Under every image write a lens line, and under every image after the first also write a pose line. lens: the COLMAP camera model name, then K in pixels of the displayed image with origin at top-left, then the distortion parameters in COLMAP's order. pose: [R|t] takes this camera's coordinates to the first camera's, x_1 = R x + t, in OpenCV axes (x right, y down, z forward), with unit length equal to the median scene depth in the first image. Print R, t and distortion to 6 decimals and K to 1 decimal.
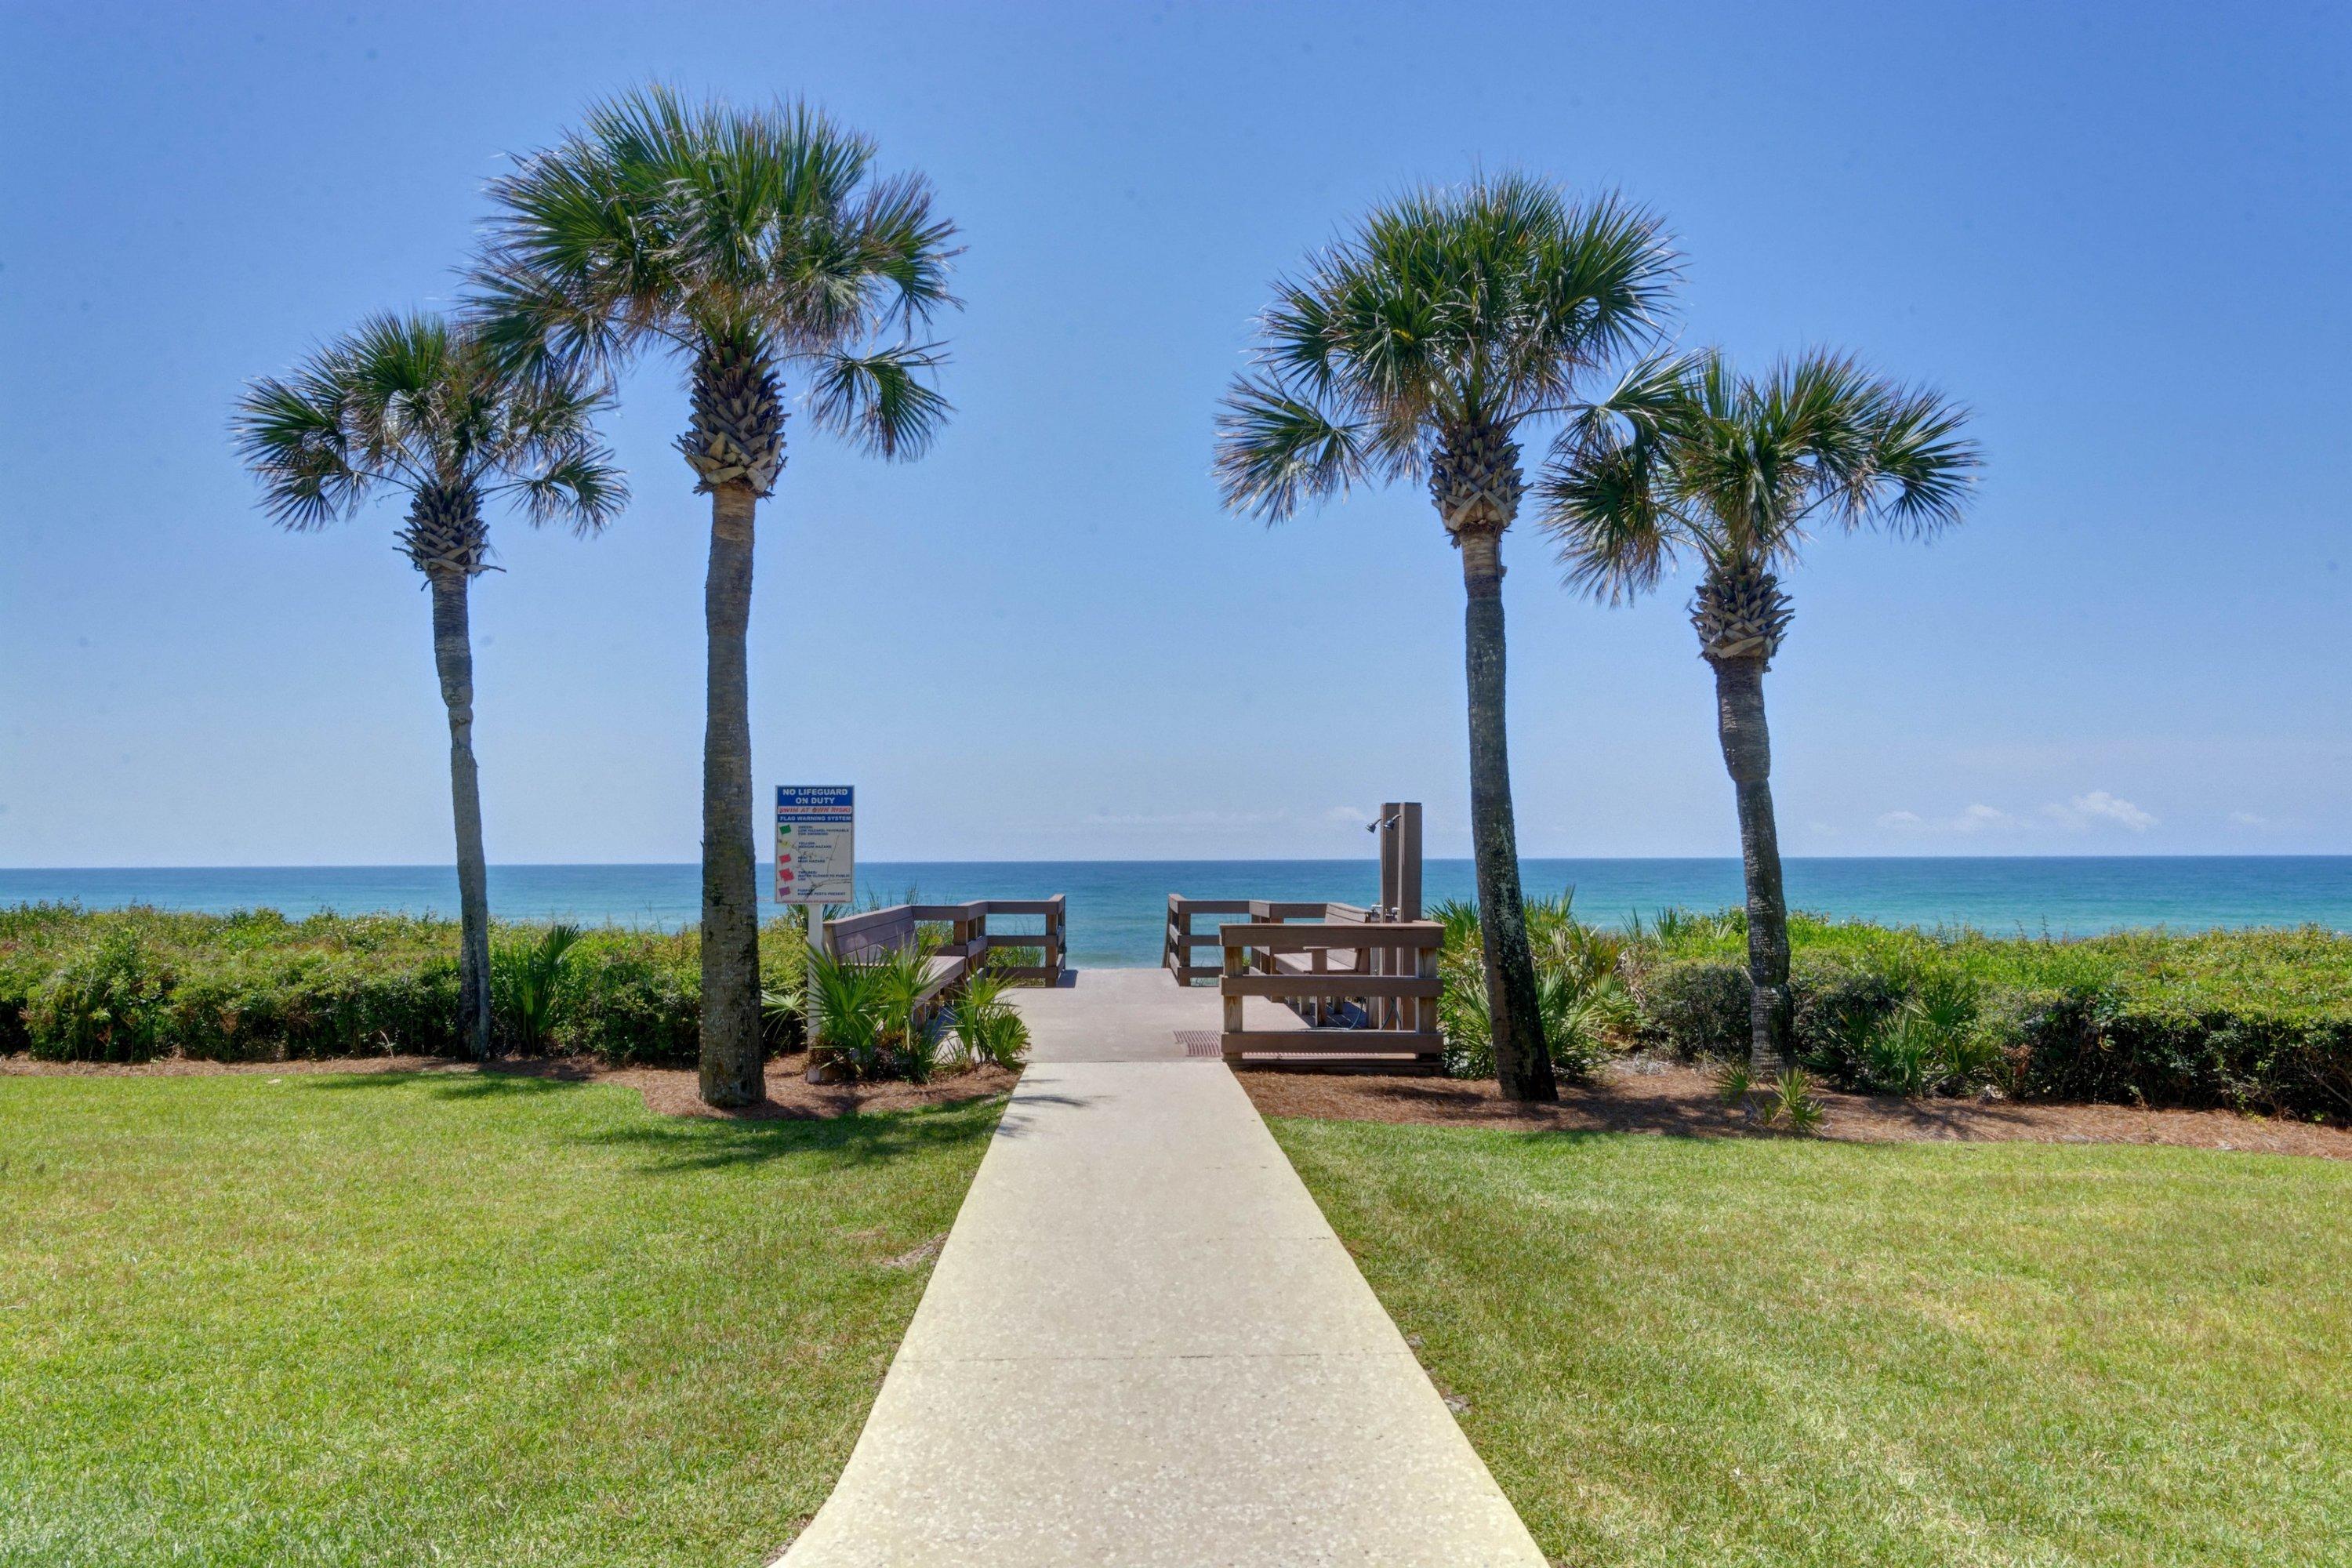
lens RADIAL K [[1610.8, 0, 1175.2], [0, 1610.8, 782.5], [0, 0, 1]] dist [0.004169, 0.001554]
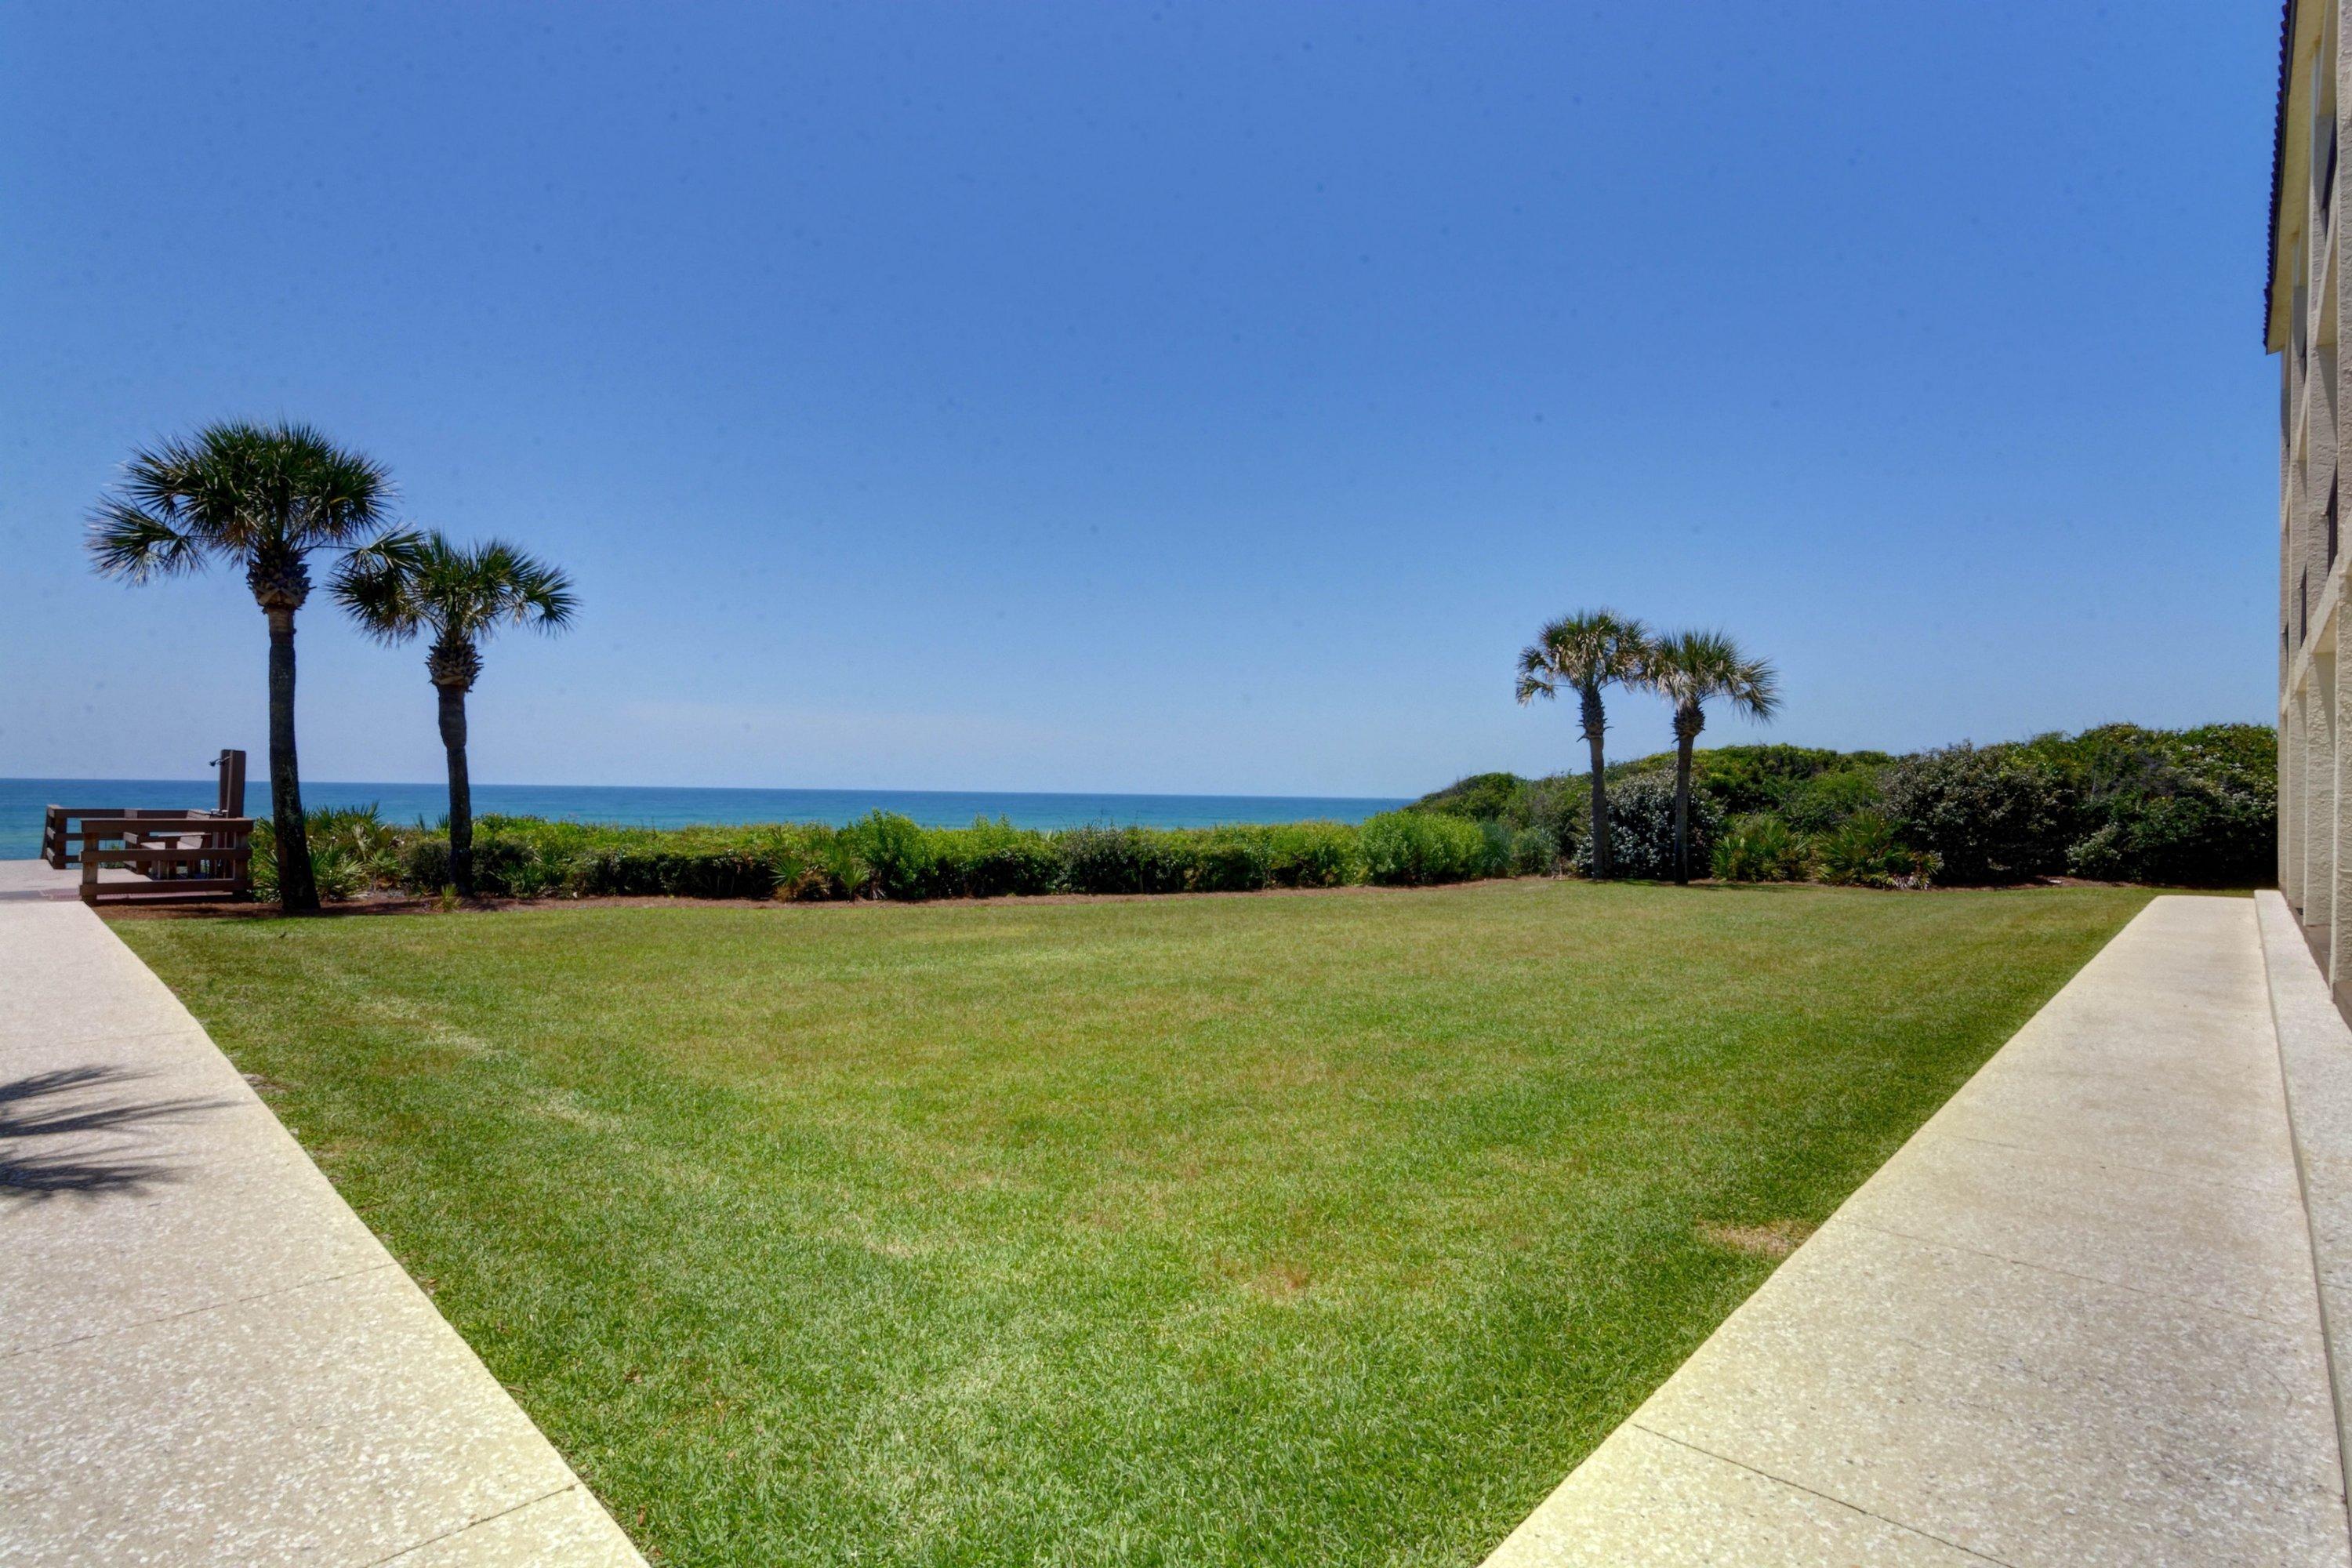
lens RADIAL K [[1145.6, 0, 1180.9], [0, 1145.6, 783.7], [0, 0, 1]] dist [0.010231, -0.001060]
pose [[0.722160, 0.020871, 0.691411, 0.023386], [-0.051214, 0.998415, 0.023354, -0.036291], [-0.689828, -0.052275, 0.722084, -0.670563]]
